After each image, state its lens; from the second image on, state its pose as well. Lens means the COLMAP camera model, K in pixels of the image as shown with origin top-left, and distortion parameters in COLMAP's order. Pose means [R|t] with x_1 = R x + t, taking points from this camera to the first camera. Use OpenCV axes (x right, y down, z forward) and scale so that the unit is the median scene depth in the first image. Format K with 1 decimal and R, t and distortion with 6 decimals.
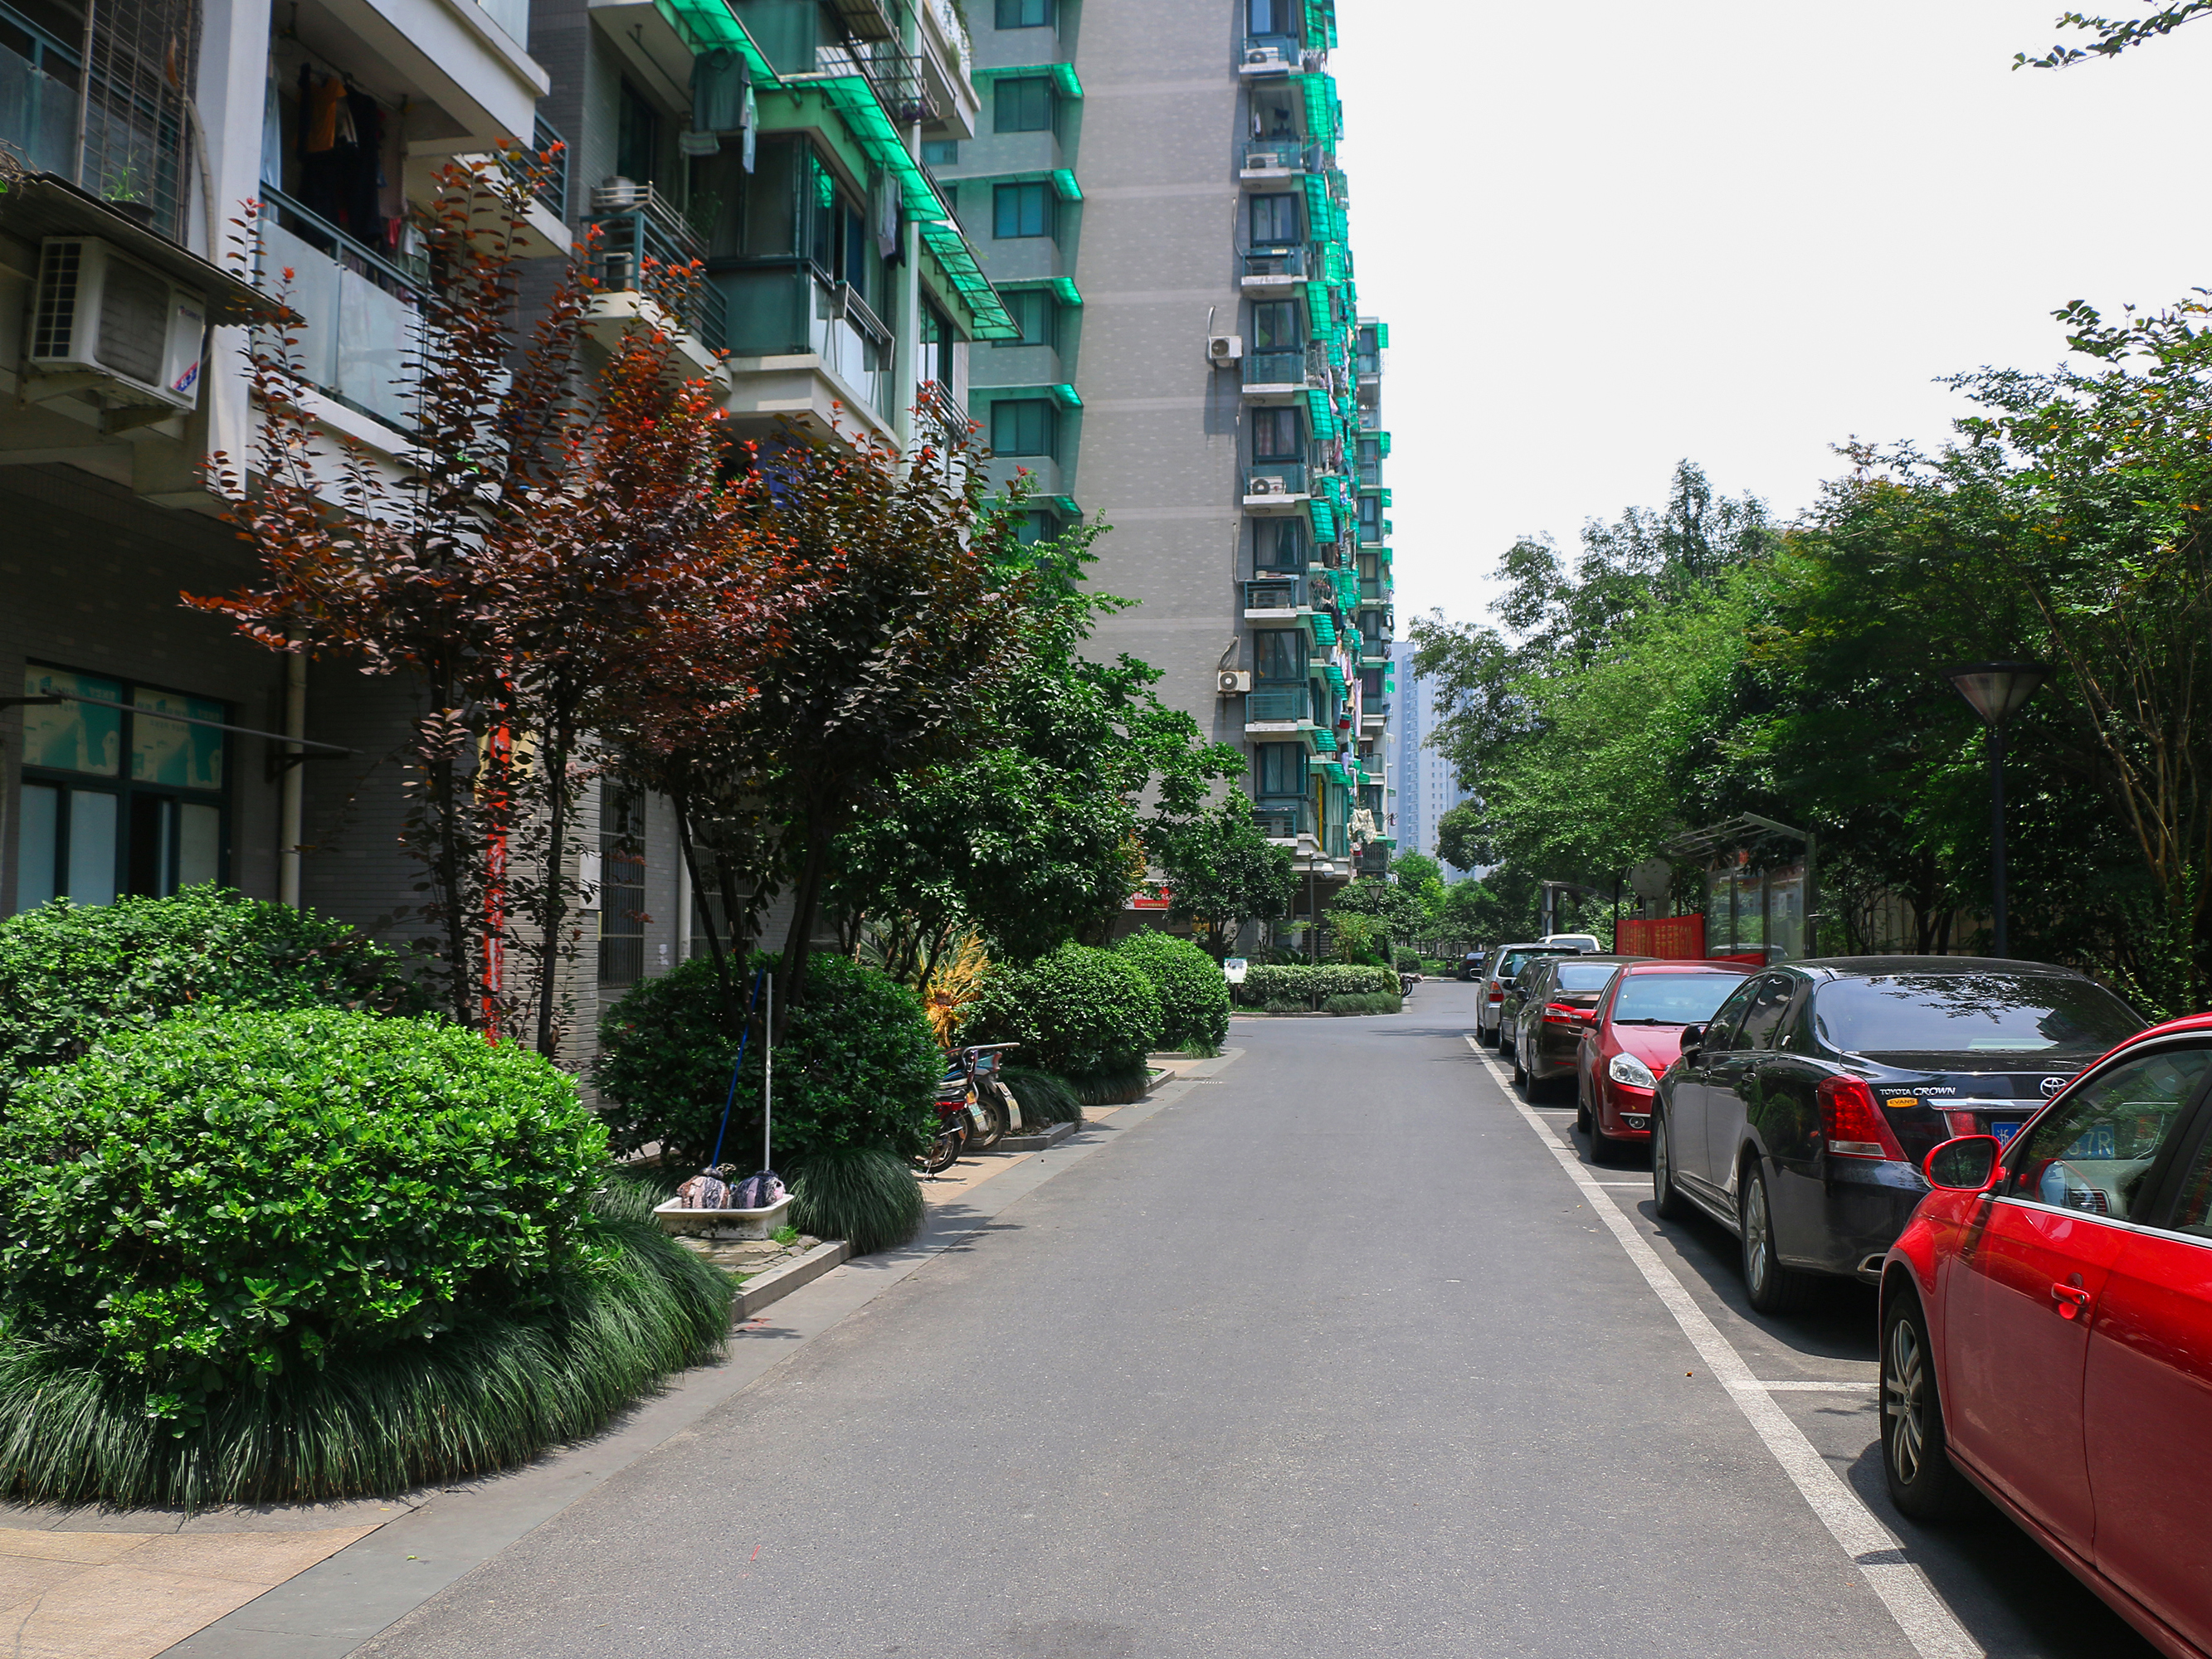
lens RADIAL K [[2139.9, 0, 1106.0], [0, 2139.9, 829.5], [0, 0, 1]] dist [-0.098325, -0.010073]
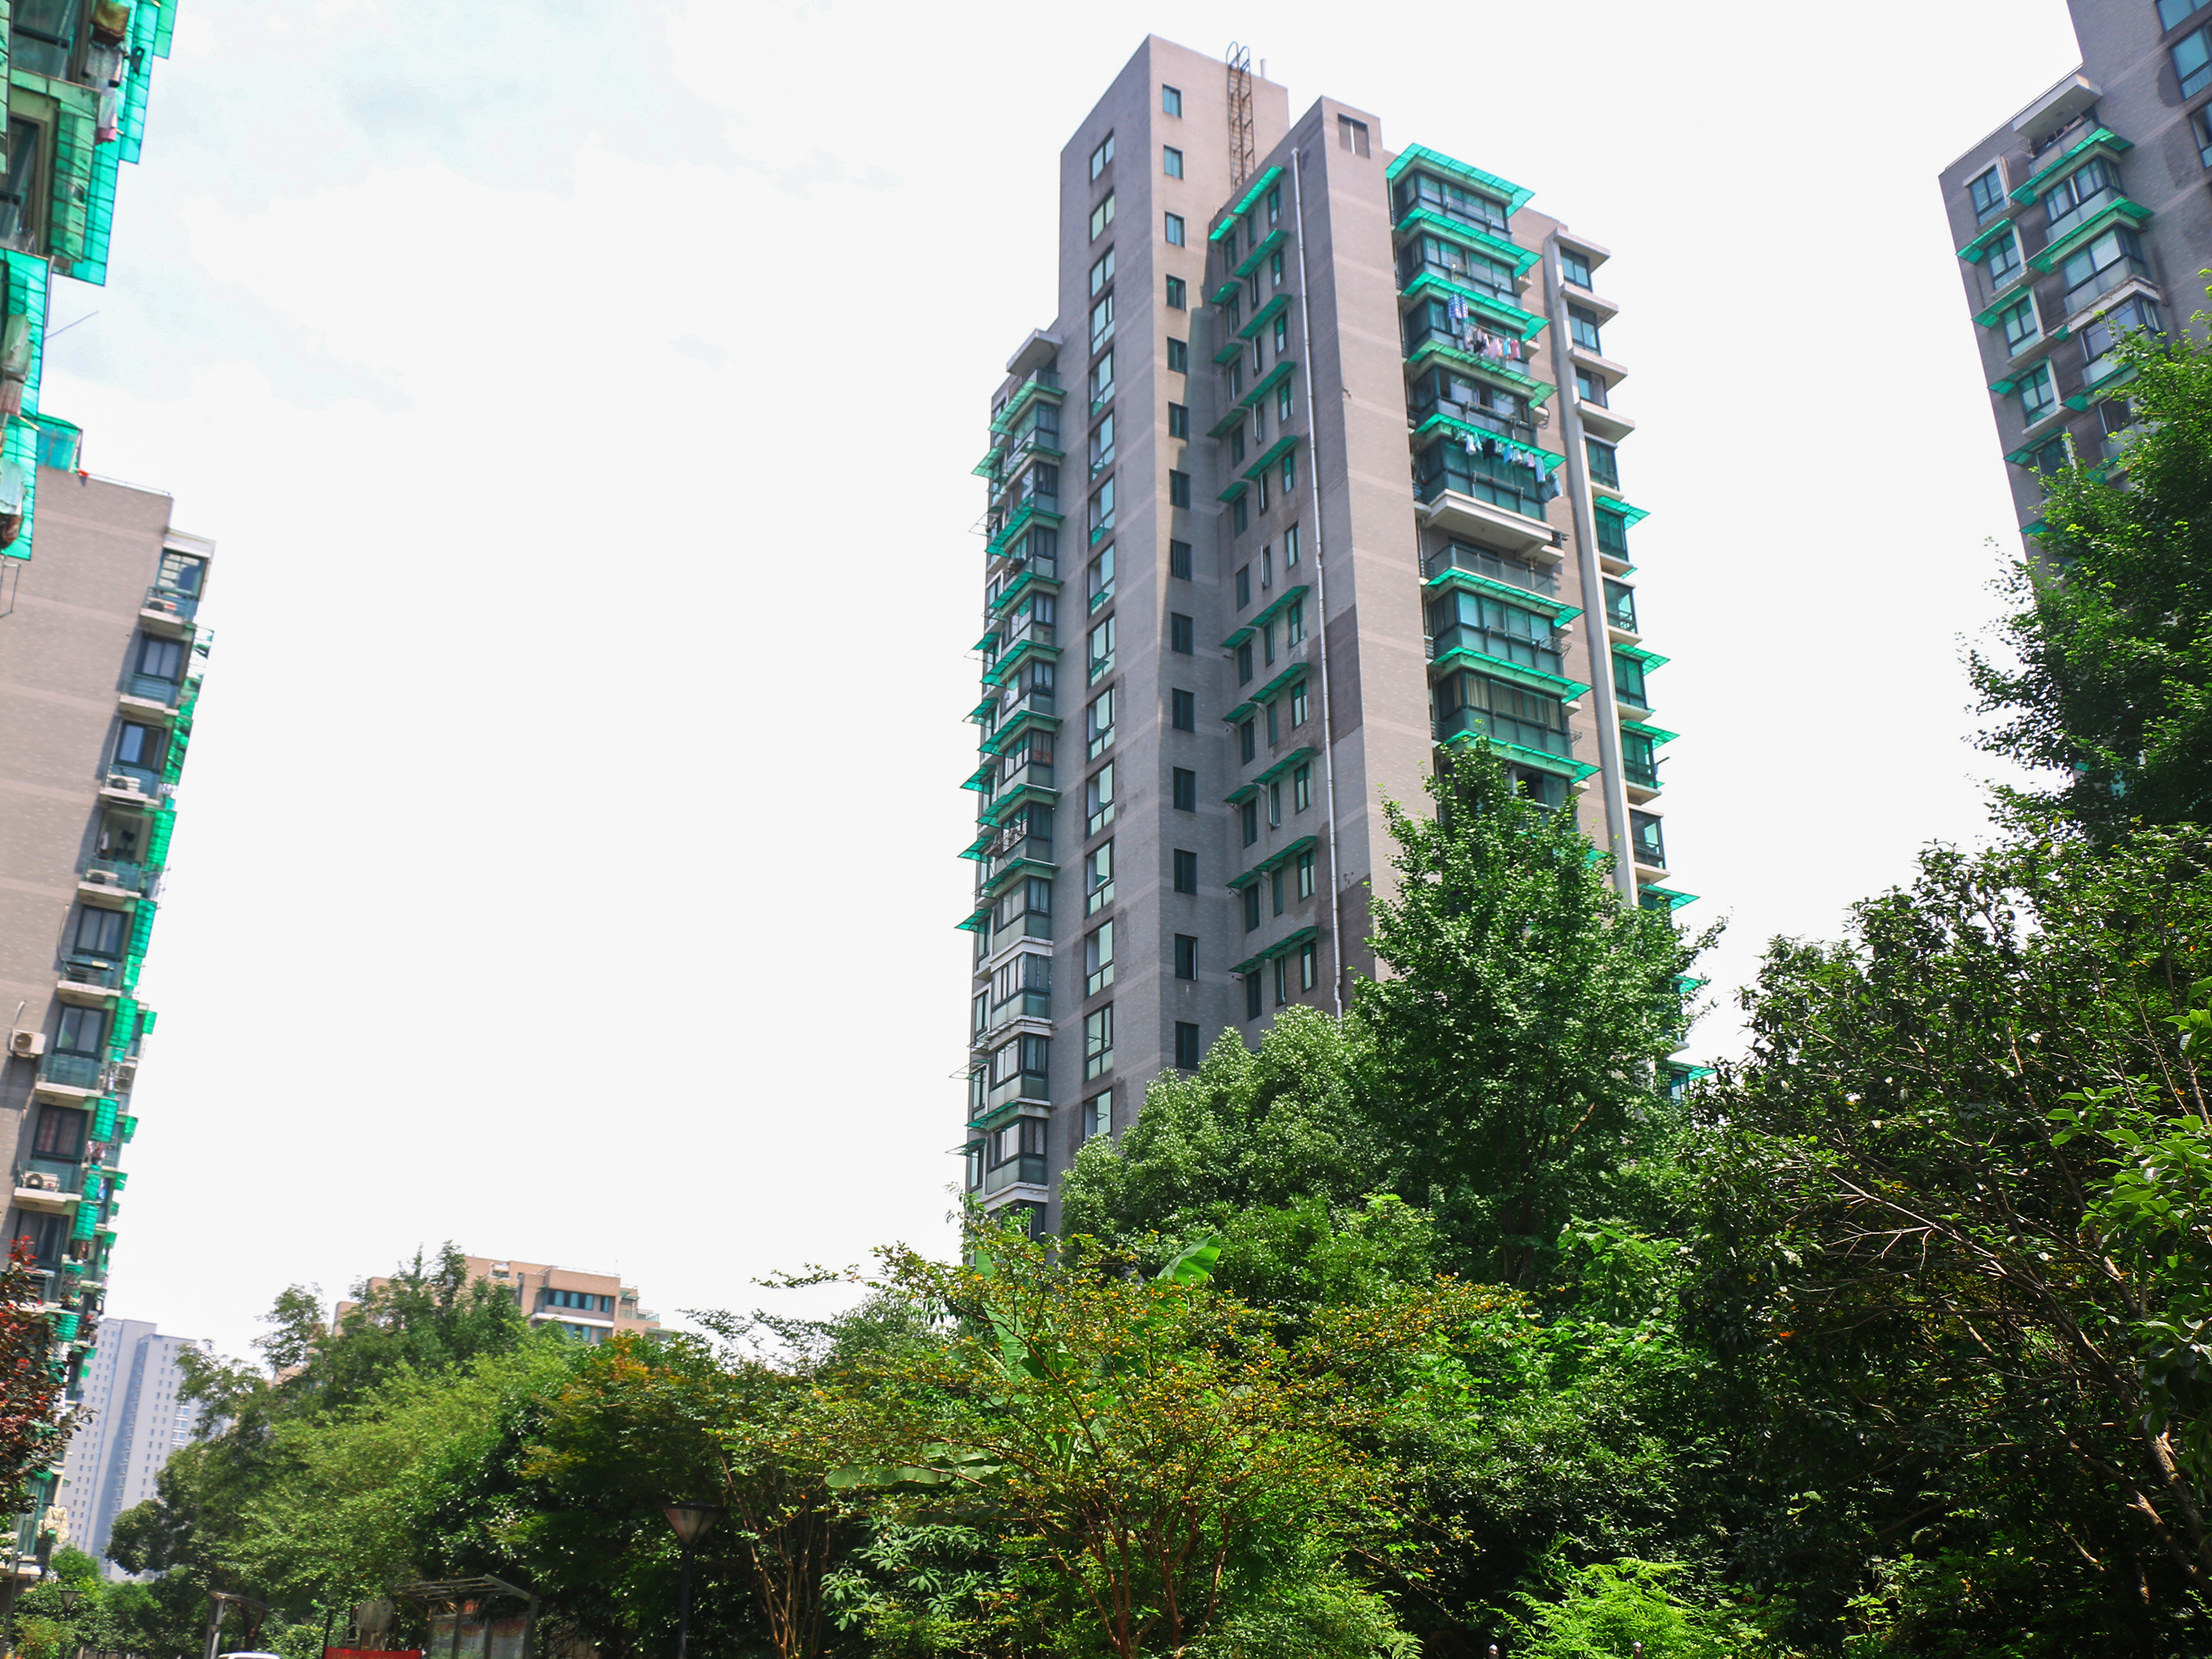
lens RADIAL K [[2045.4, 0, 1106.0], [0, 2045.4, 829.5], [0, 0, 1]] dist [-0.129917, 0.084353]
pose [[0.814607, 0.252759, 0.522043, -0.049091], [-0.060431, 0.932140, -0.357019, -0.007407], [-0.576857, 0.259282, 0.774602, -0.096653]]
